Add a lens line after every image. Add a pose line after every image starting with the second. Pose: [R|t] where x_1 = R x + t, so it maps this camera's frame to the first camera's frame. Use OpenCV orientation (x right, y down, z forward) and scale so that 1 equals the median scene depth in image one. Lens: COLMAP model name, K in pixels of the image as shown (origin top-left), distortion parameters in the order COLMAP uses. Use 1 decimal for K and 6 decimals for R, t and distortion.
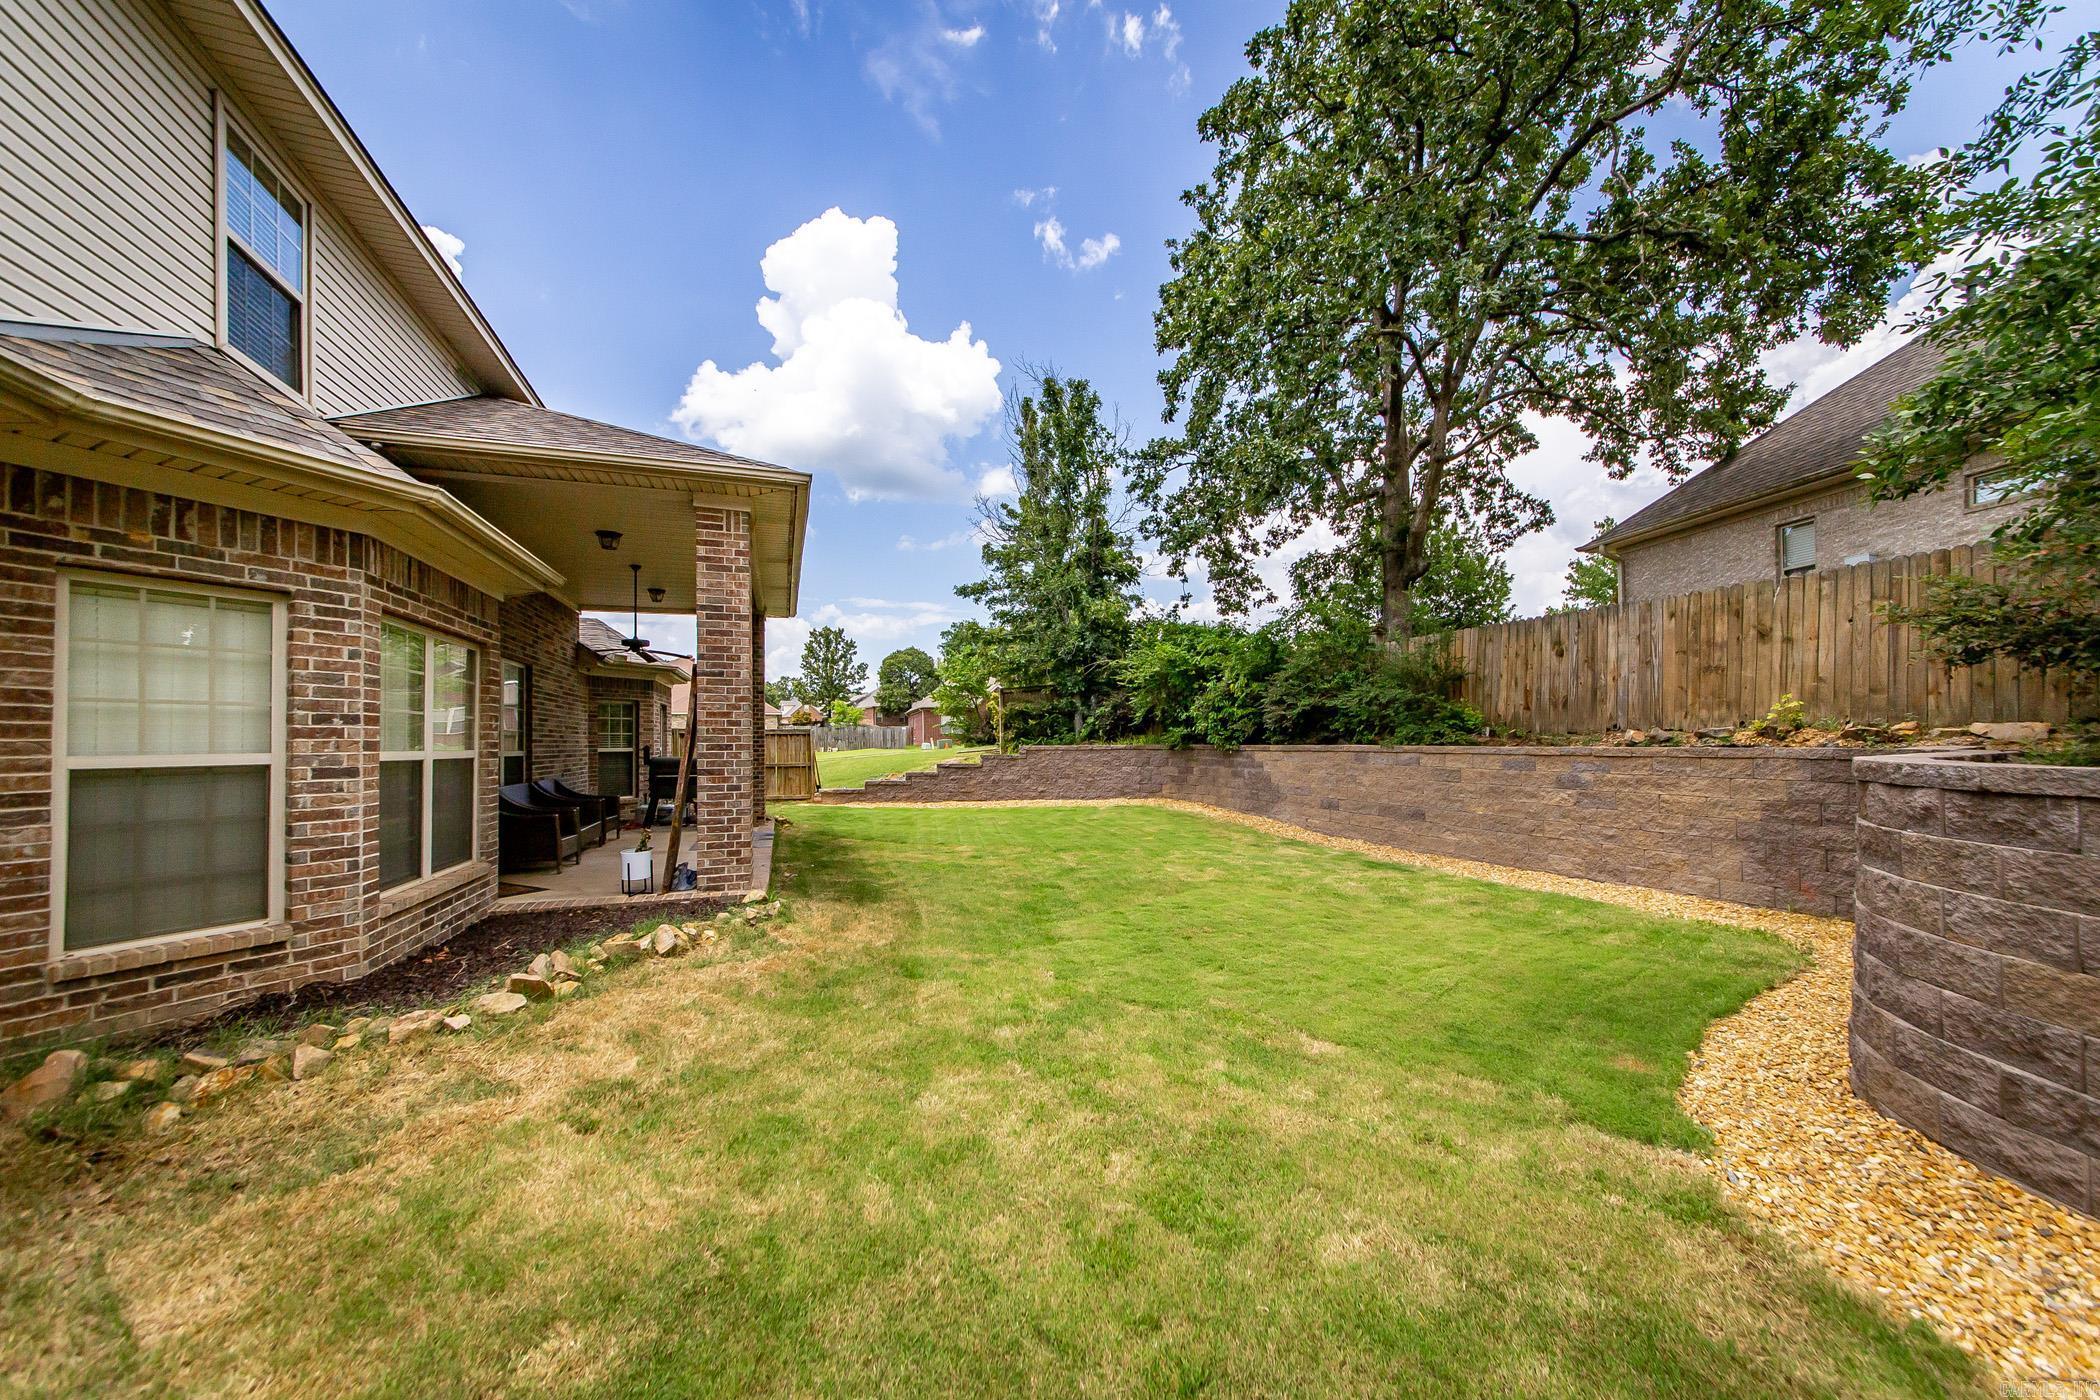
lens RADIAL K [[745.5, 0, 1050.7], [0, 745.5, 732.1], [0, 0, 1]] dist [0.002279, 0.000182]
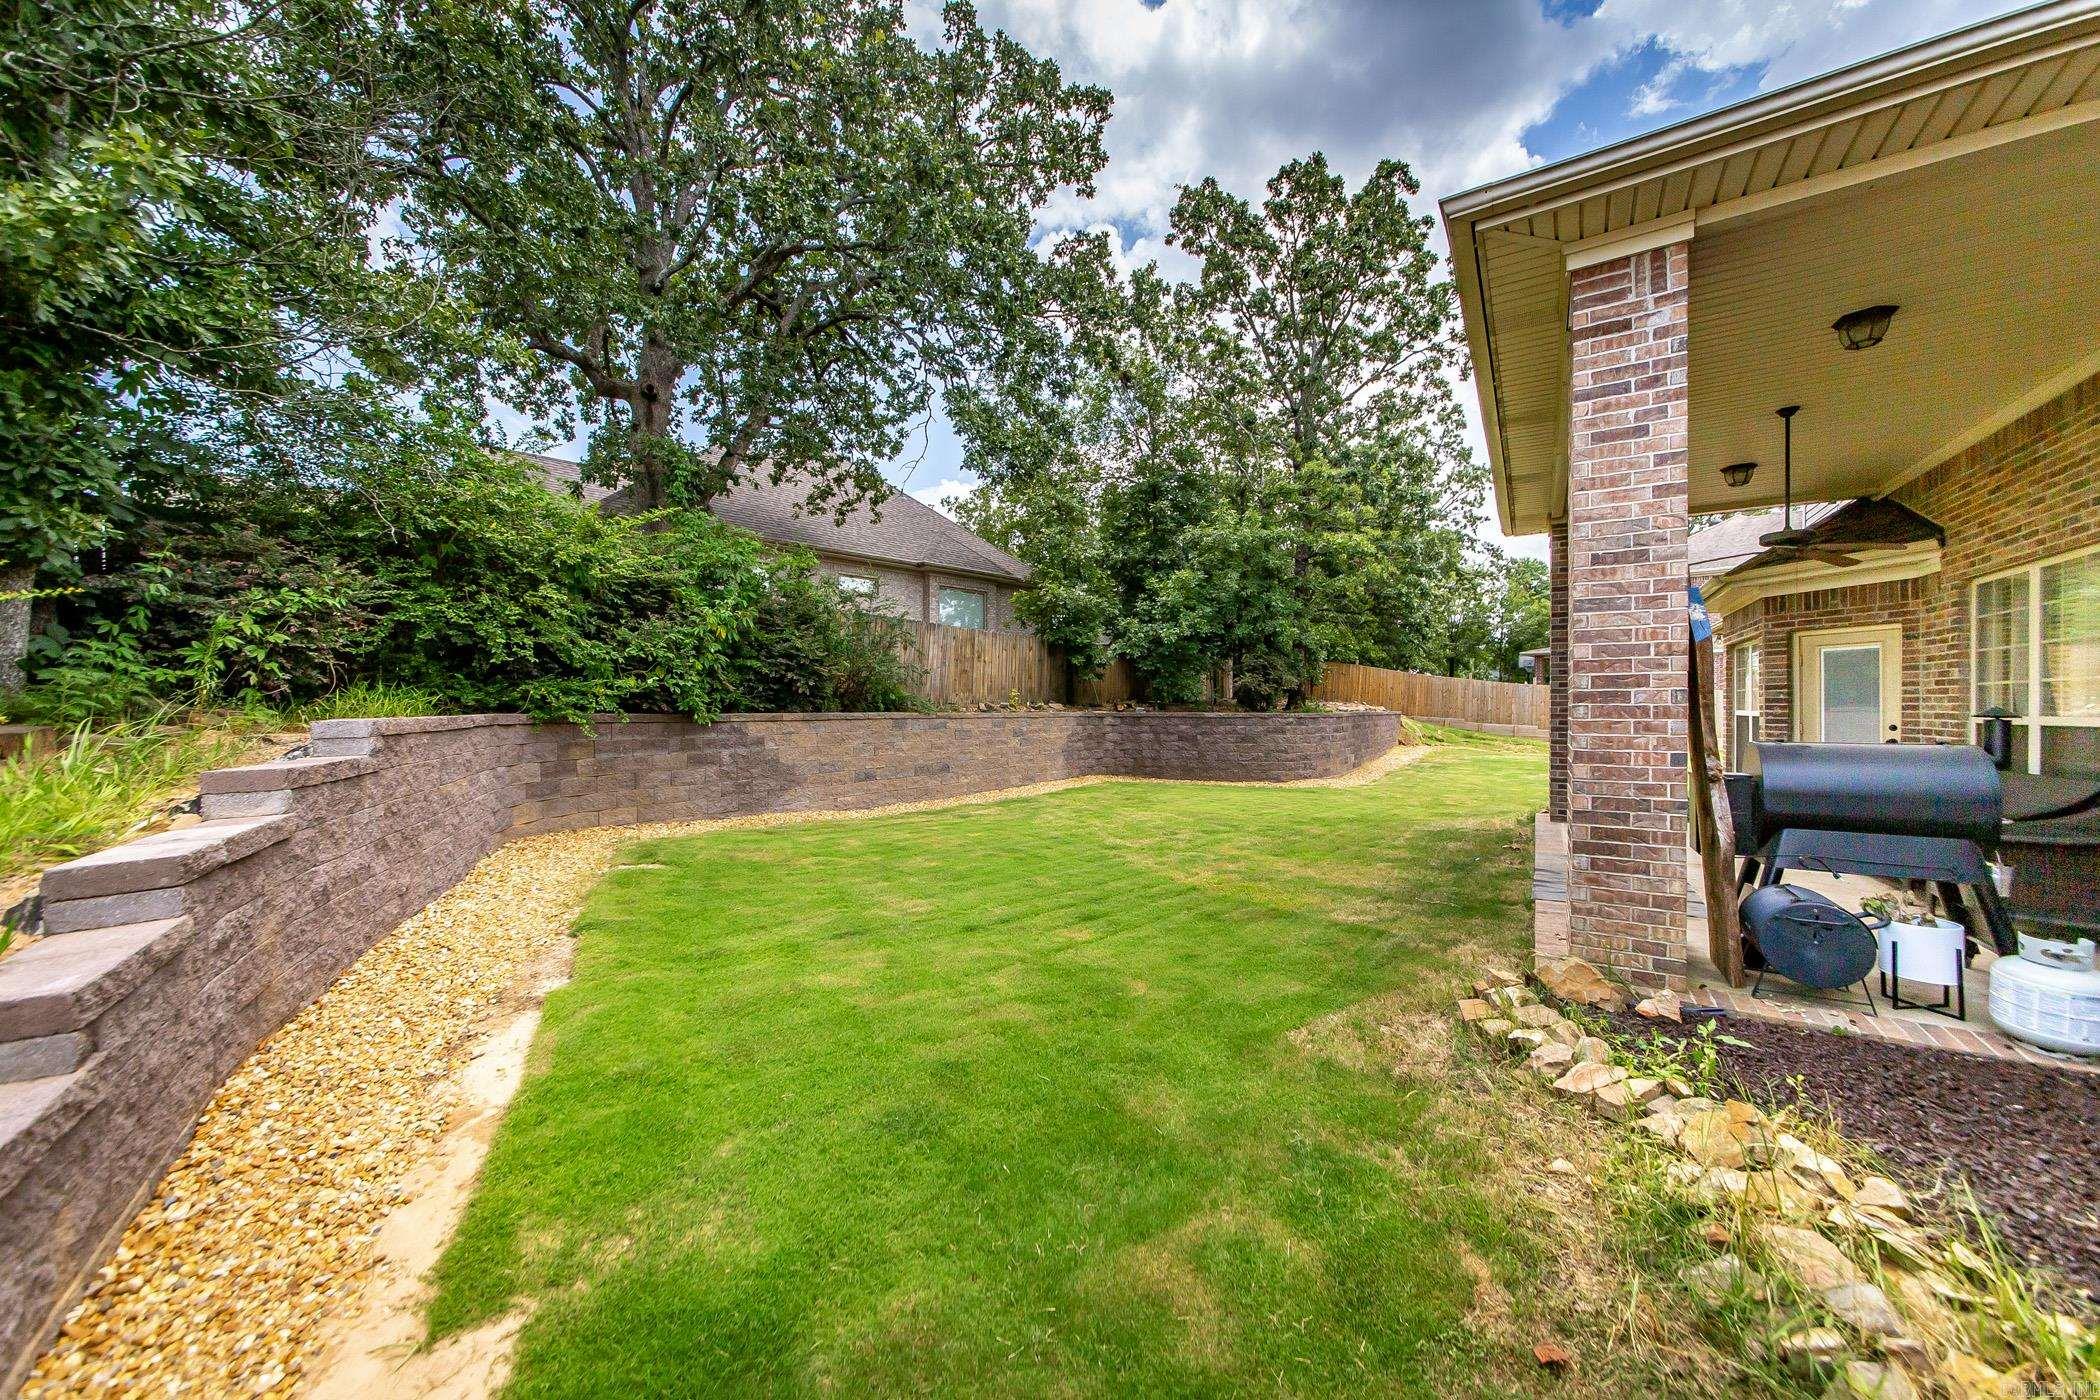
lens RADIAL K [[744.1, 0, 1047.3], [0, 744.1, 703.5], [0, 0, 1]] dist [0.001606, 0.000108]
pose [[-0.601490, 0.010865, 0.798807, -0.344116], [-0.008642, 0.999761, -0.020106, 0.015245], [-0.798834, -0.018997, -0.601252, 0.922548]]
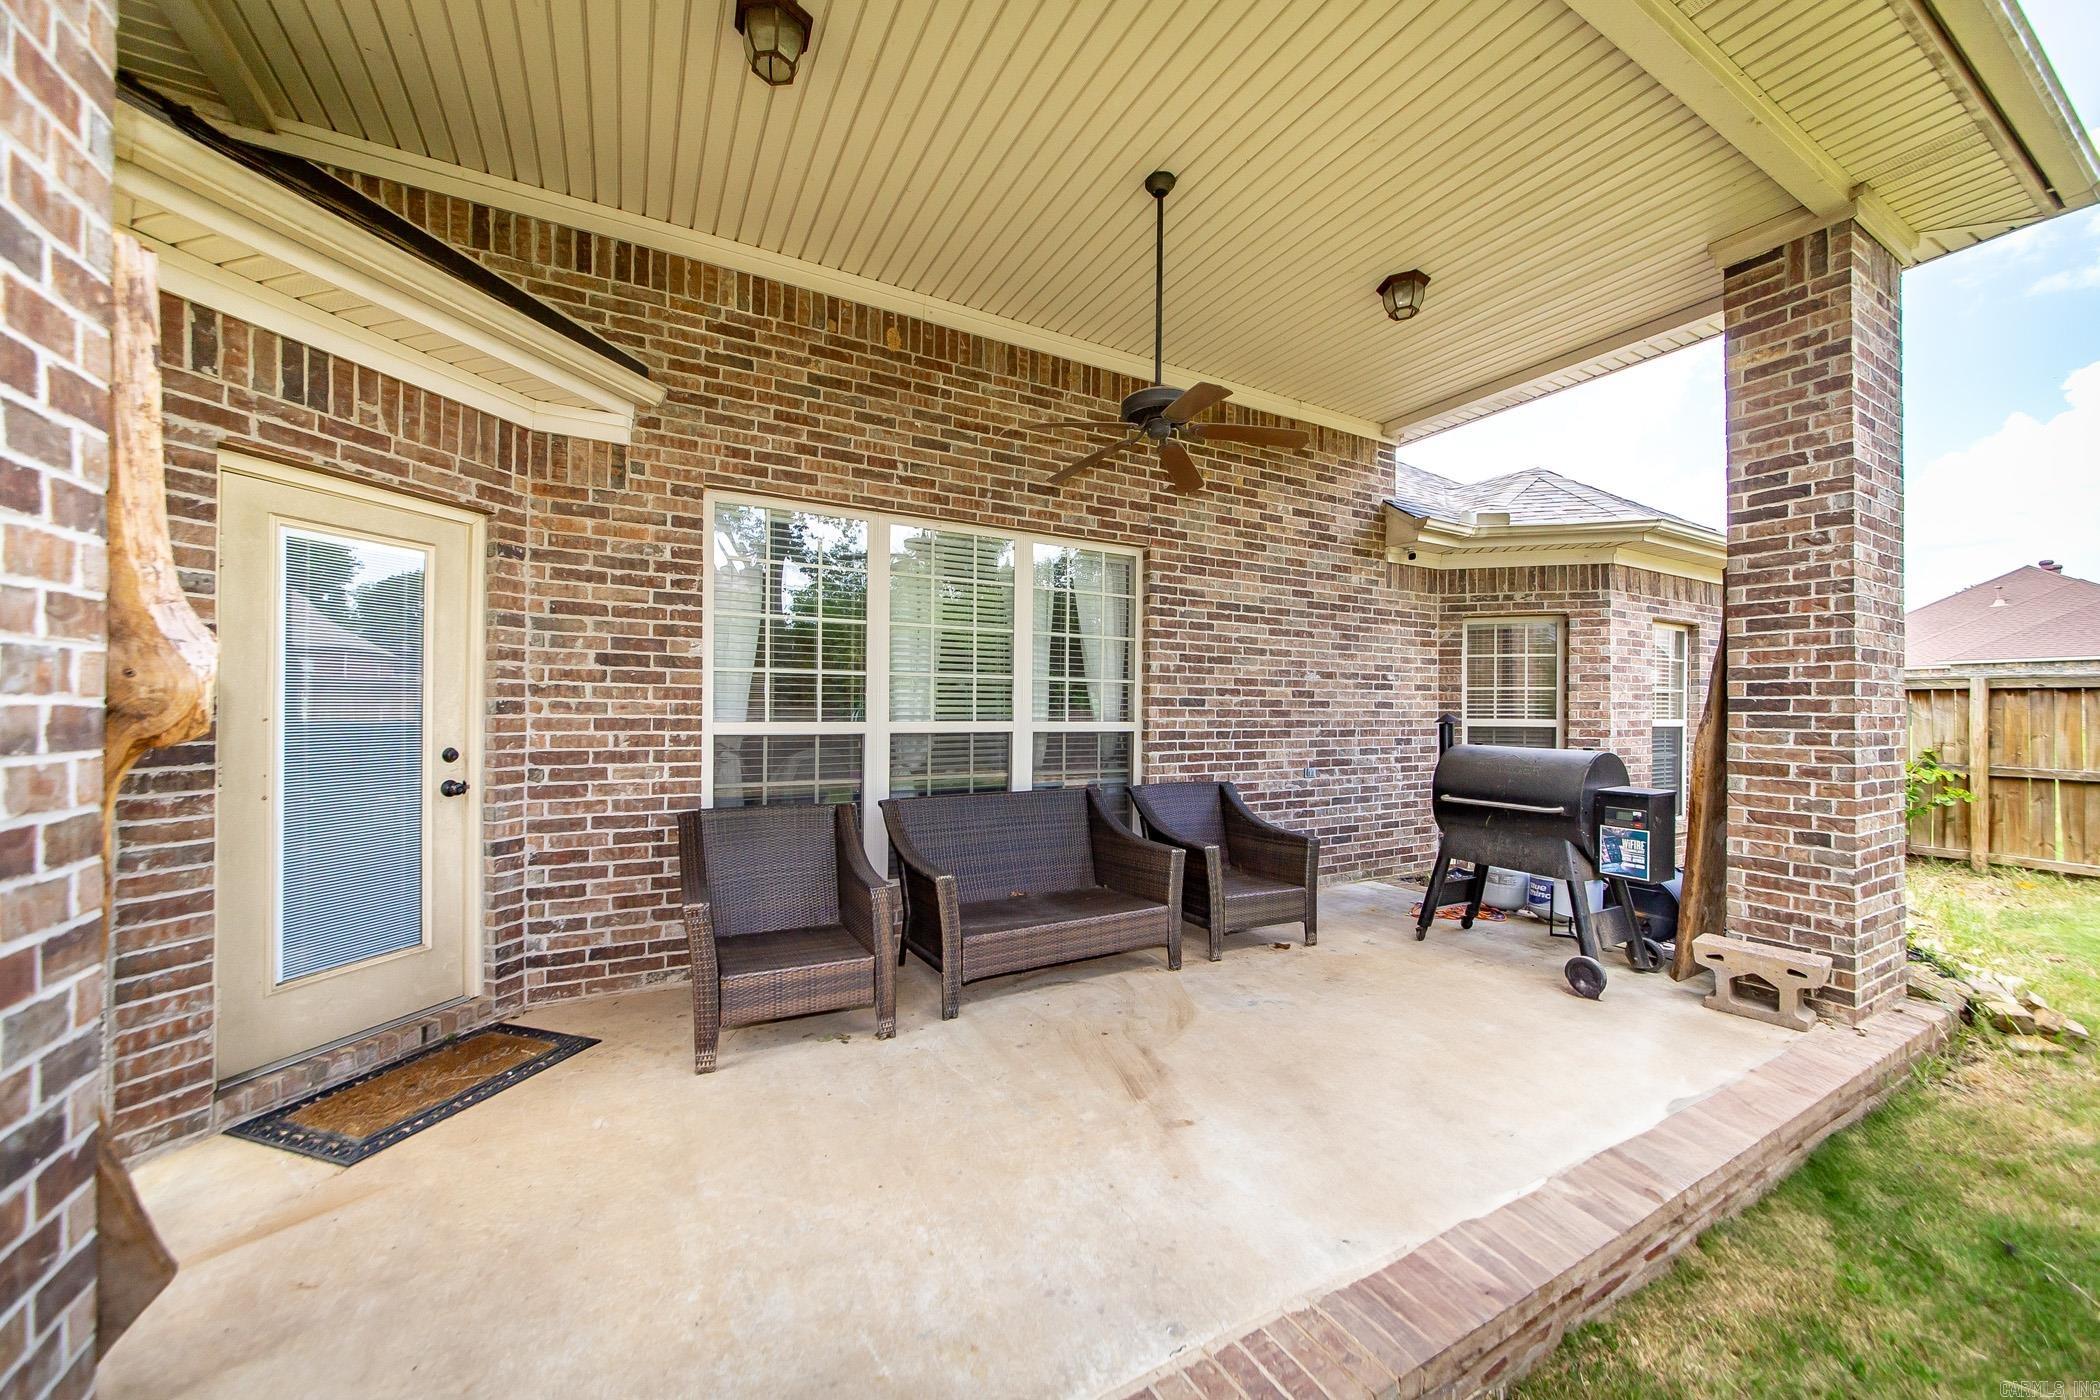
lens RADIAL K [[765.0, 0, 1052.0], [0, 765.0, 705.3], [0, 0, 1]] dist [-0.009222, -0.000058]
pose [[0.169185, 0.000774, -0.985584, -0.112210], [0.007824, 0.999967, 0.002128, 0.006126], [0.985553, -0.008072, 0.169174, 0.442998]]
